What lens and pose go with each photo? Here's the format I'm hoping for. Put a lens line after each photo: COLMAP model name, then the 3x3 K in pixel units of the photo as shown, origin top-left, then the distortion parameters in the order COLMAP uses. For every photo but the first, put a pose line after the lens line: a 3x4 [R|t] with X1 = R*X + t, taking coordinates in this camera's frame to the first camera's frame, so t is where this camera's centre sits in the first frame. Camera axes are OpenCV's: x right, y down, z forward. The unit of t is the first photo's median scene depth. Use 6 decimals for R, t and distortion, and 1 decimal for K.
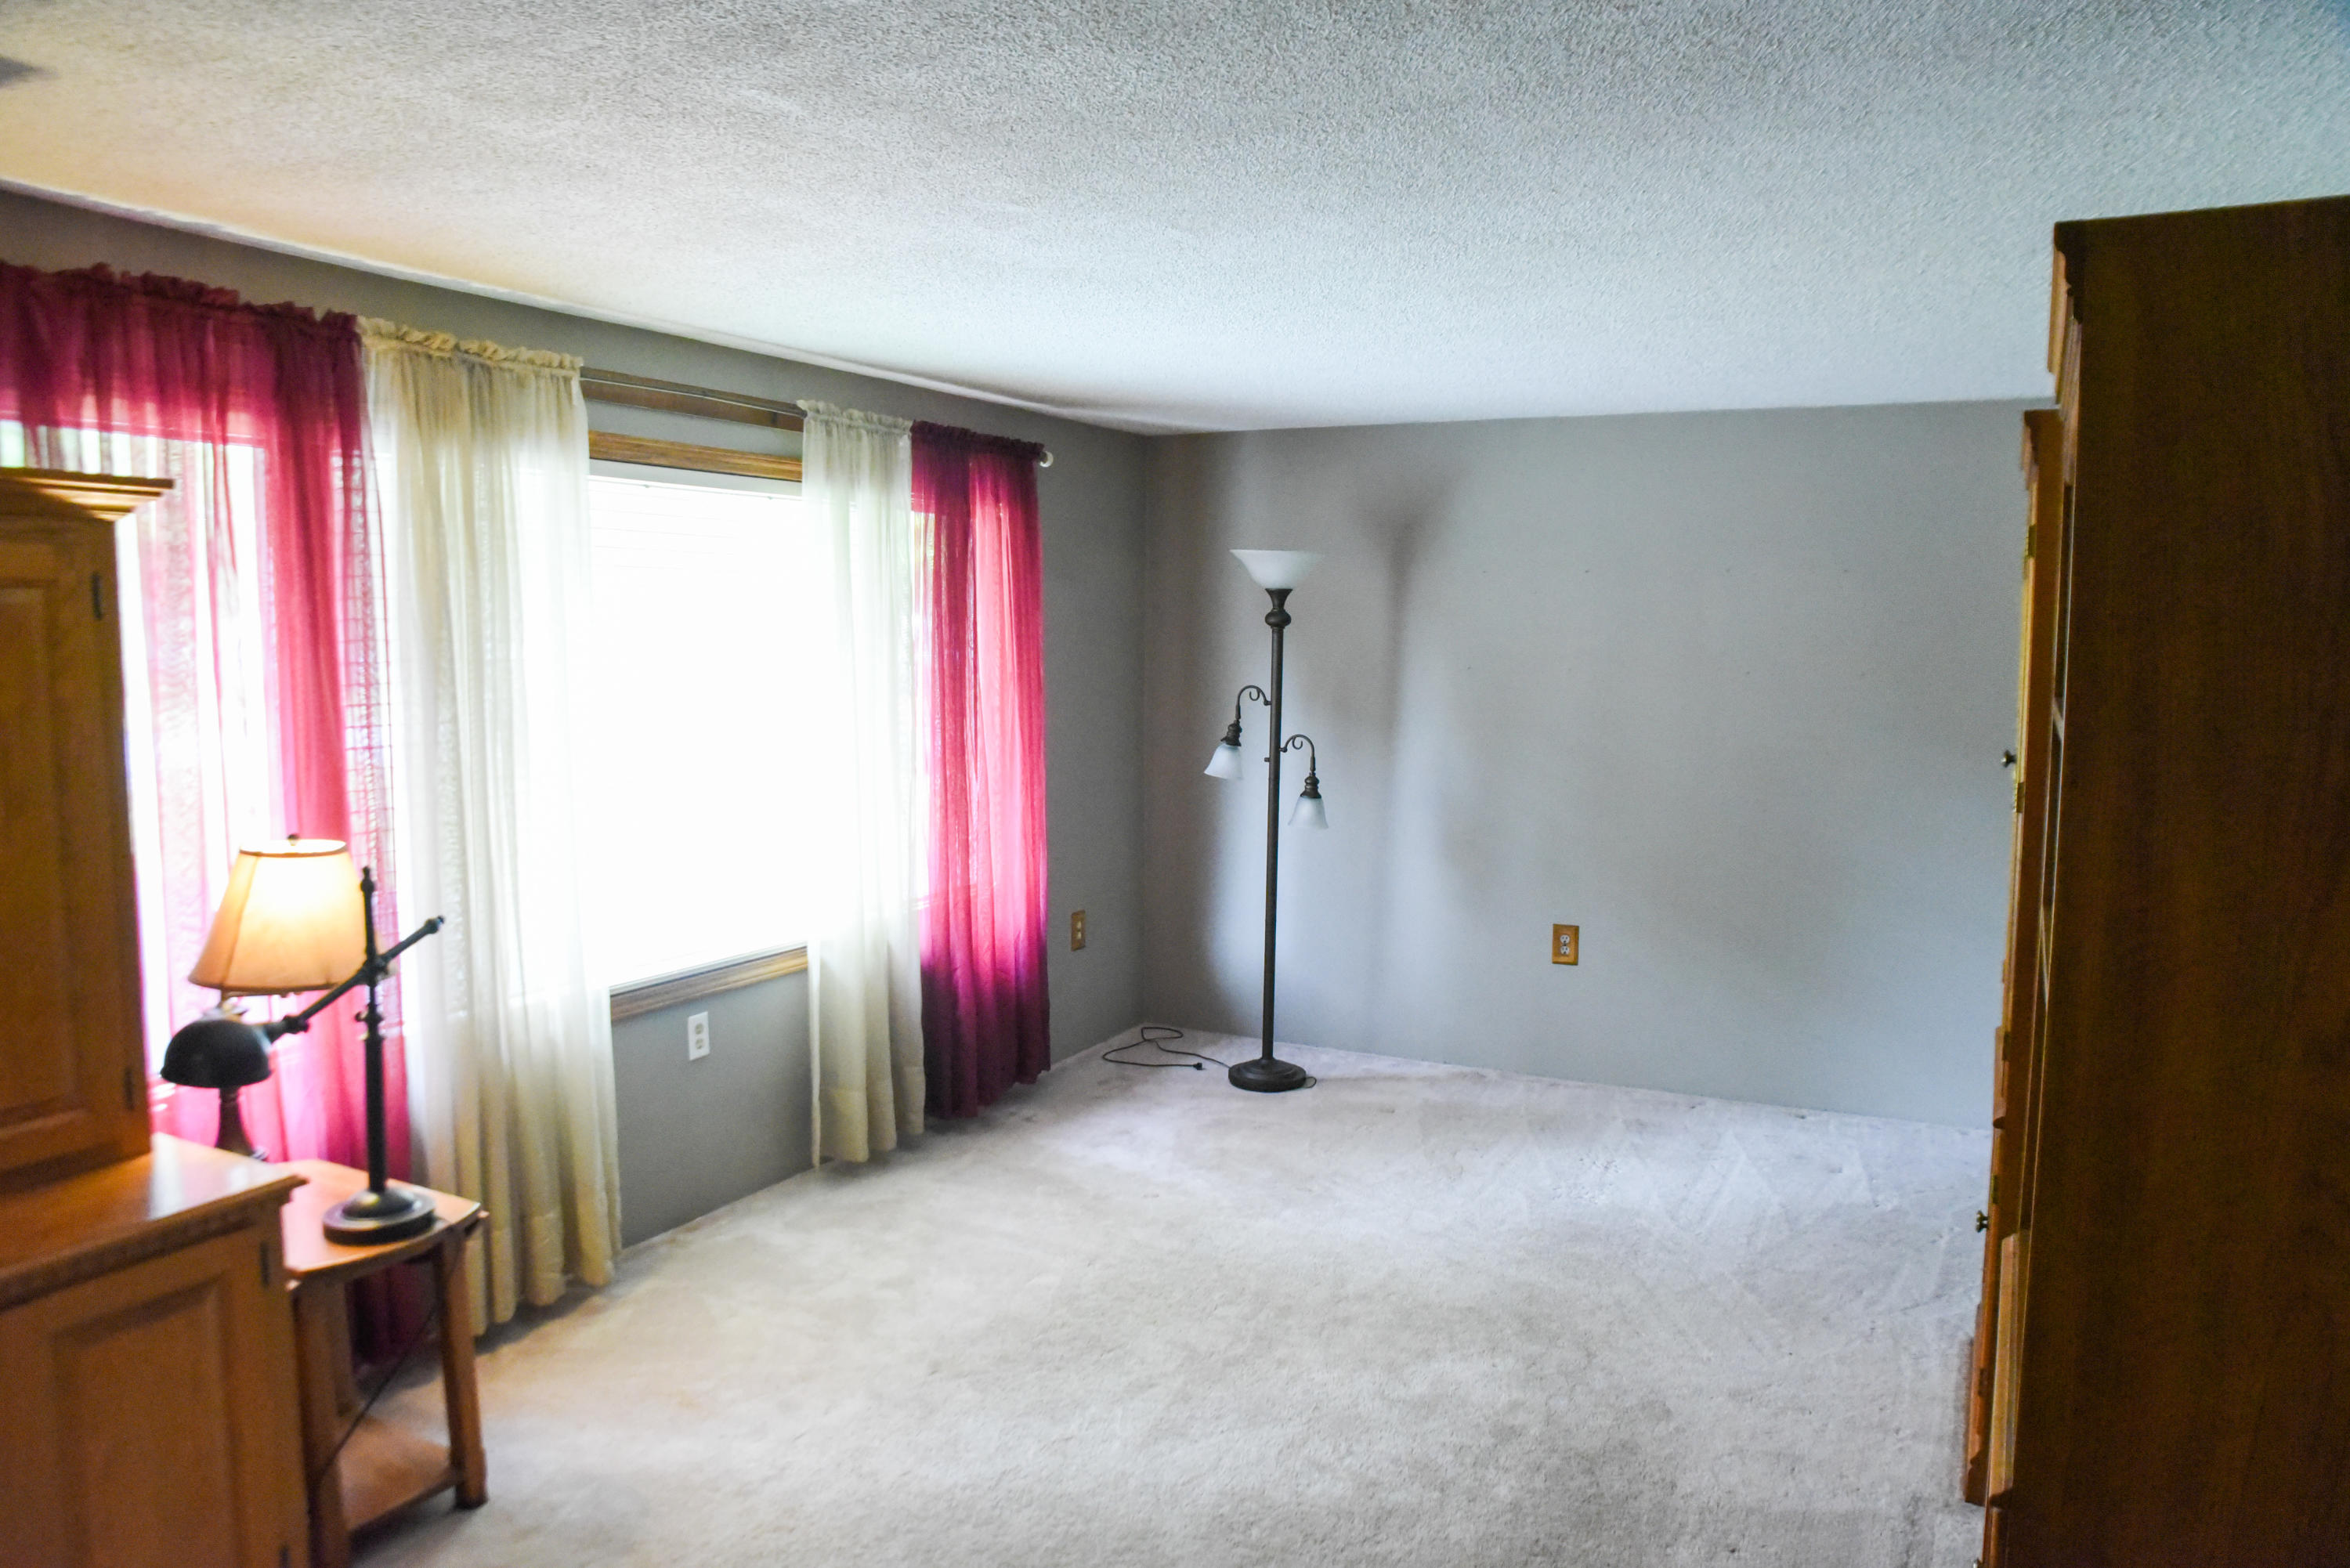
lens RADIAL K [[1658.5, 0, 1185.3], [0, 1658.5, 793.6], [0, 0, 1]] dist [-0.132808, 0.096845]
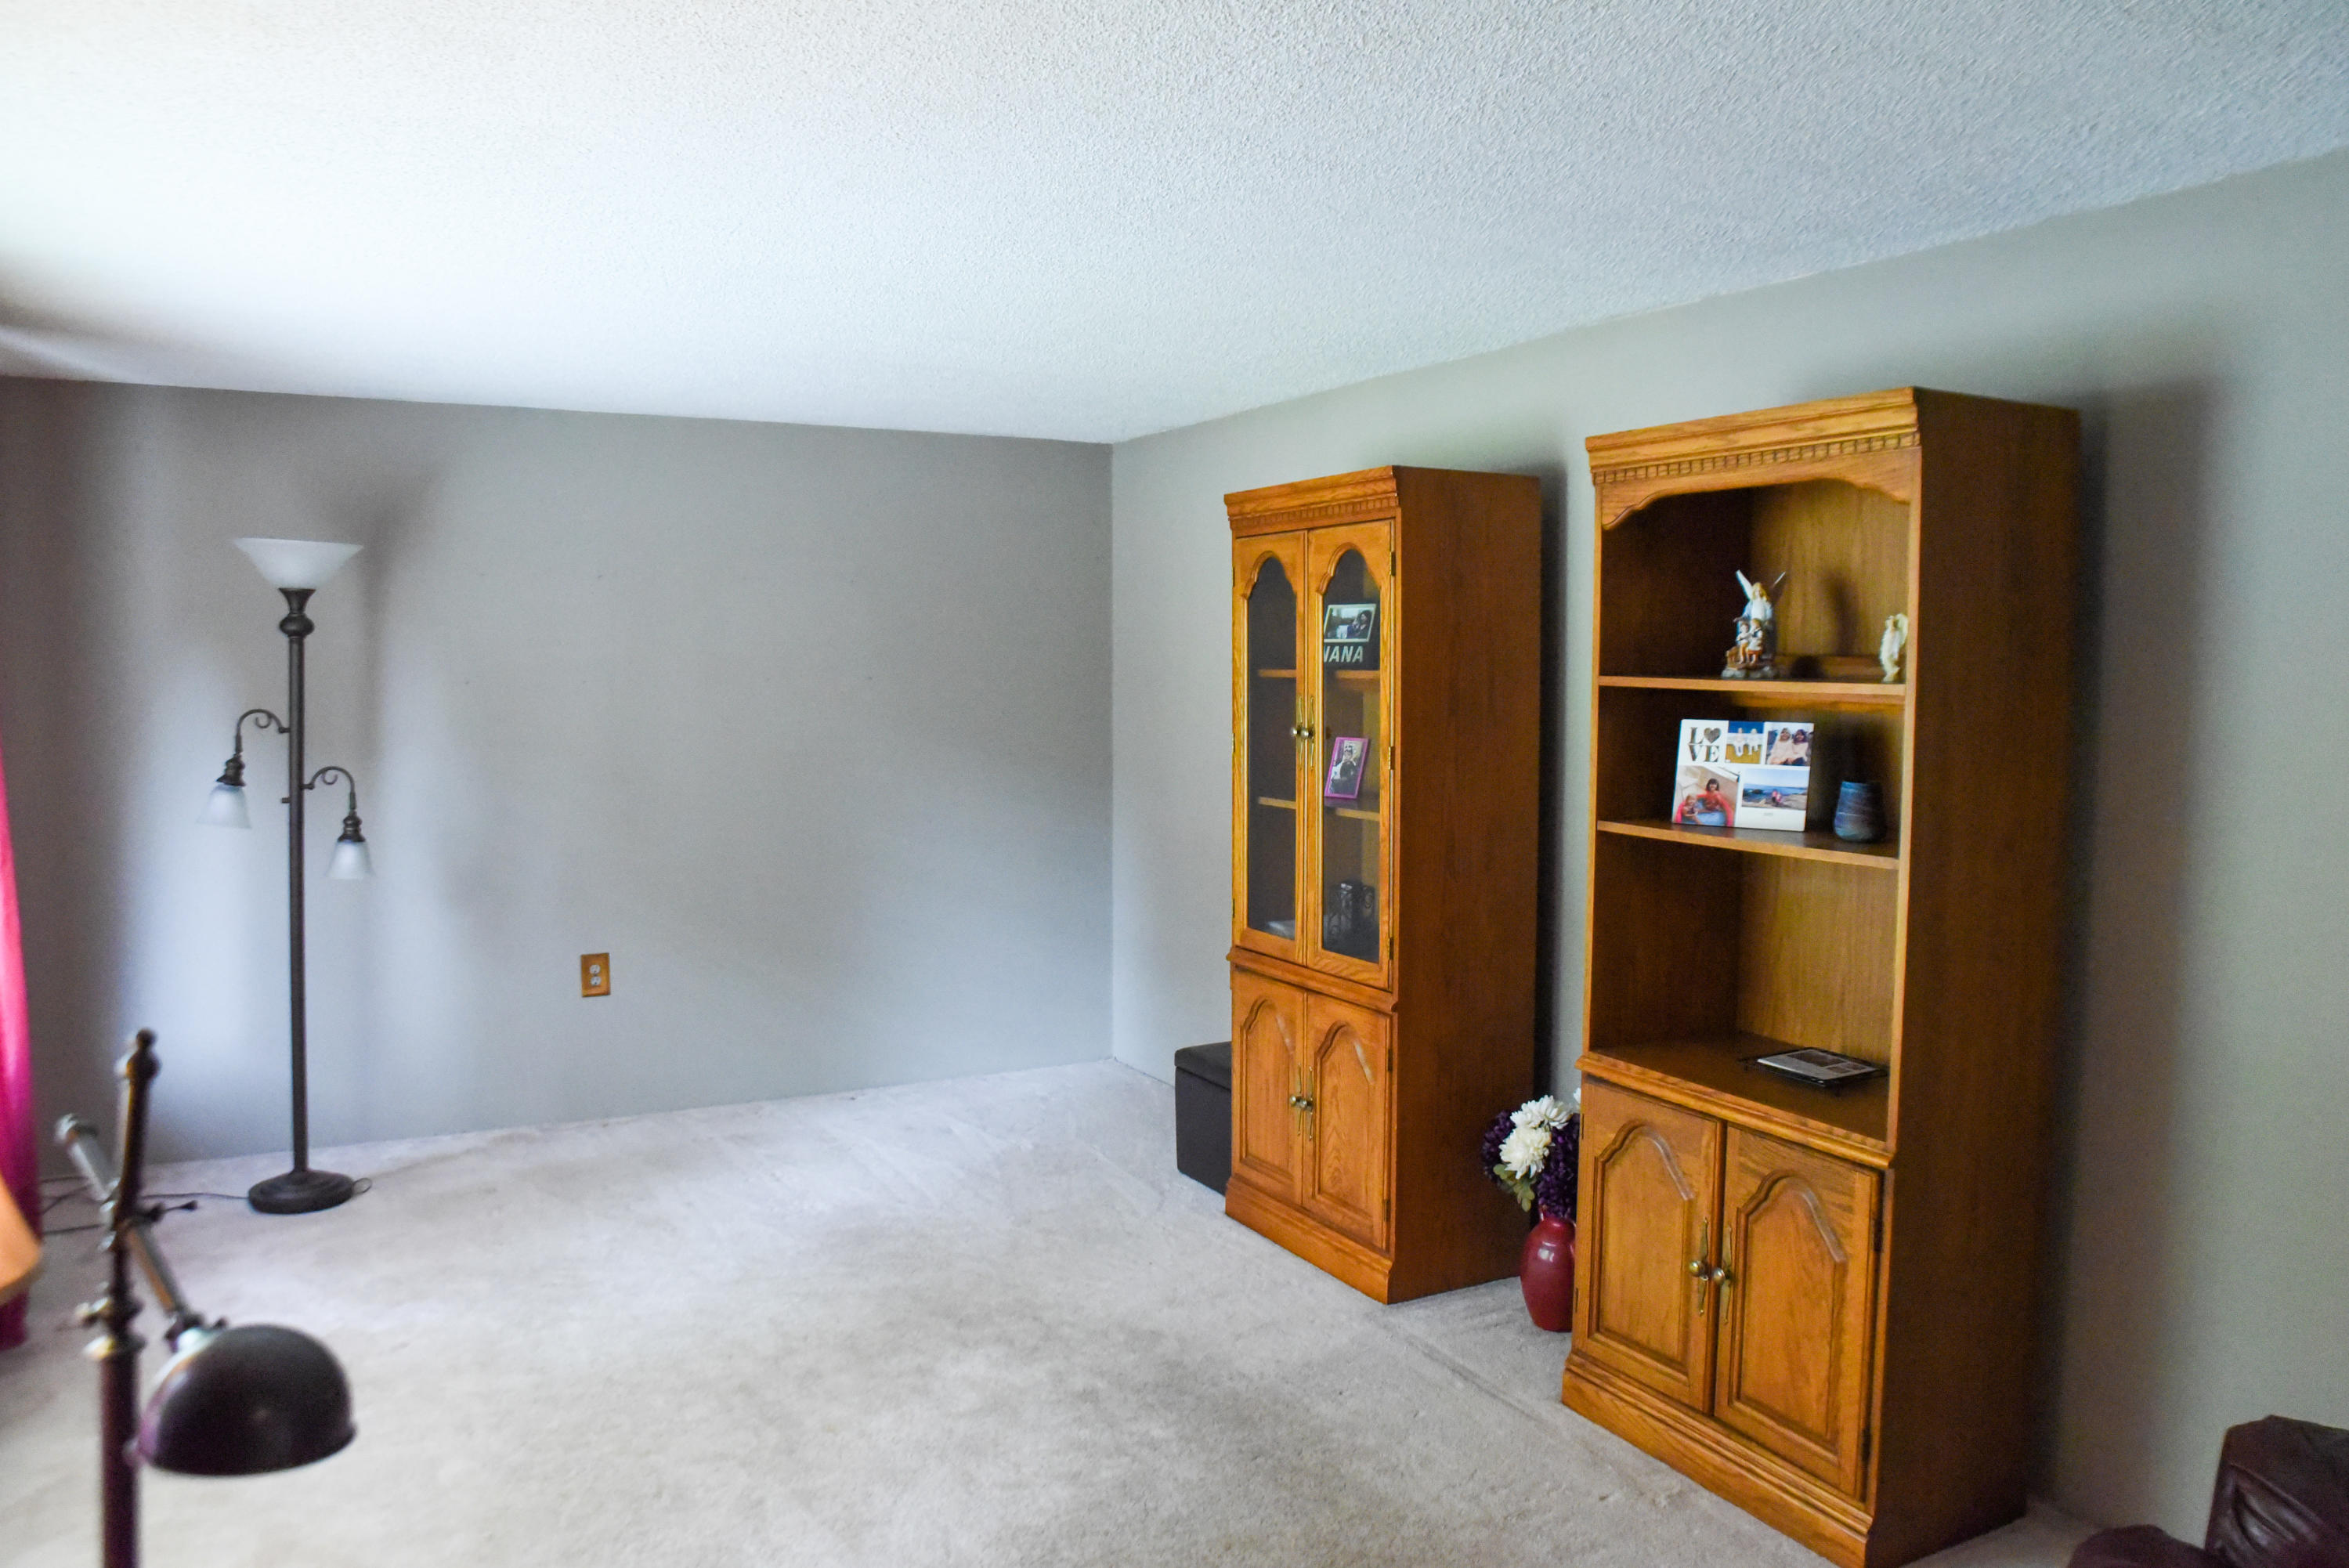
lens RADIAL K [[1671.2, 0, 1260.9], [0, 1671.2, 785.4], [0, 0, 1]] dist [-0.143406, 0.100172]
pose [[0.544008, -0.067241, 0.836382, -0.349907], [0.081872, 0.996281, 0.026844, -0.010111], [-0.835076, 0.053873, 0.547490, 0.178825]]
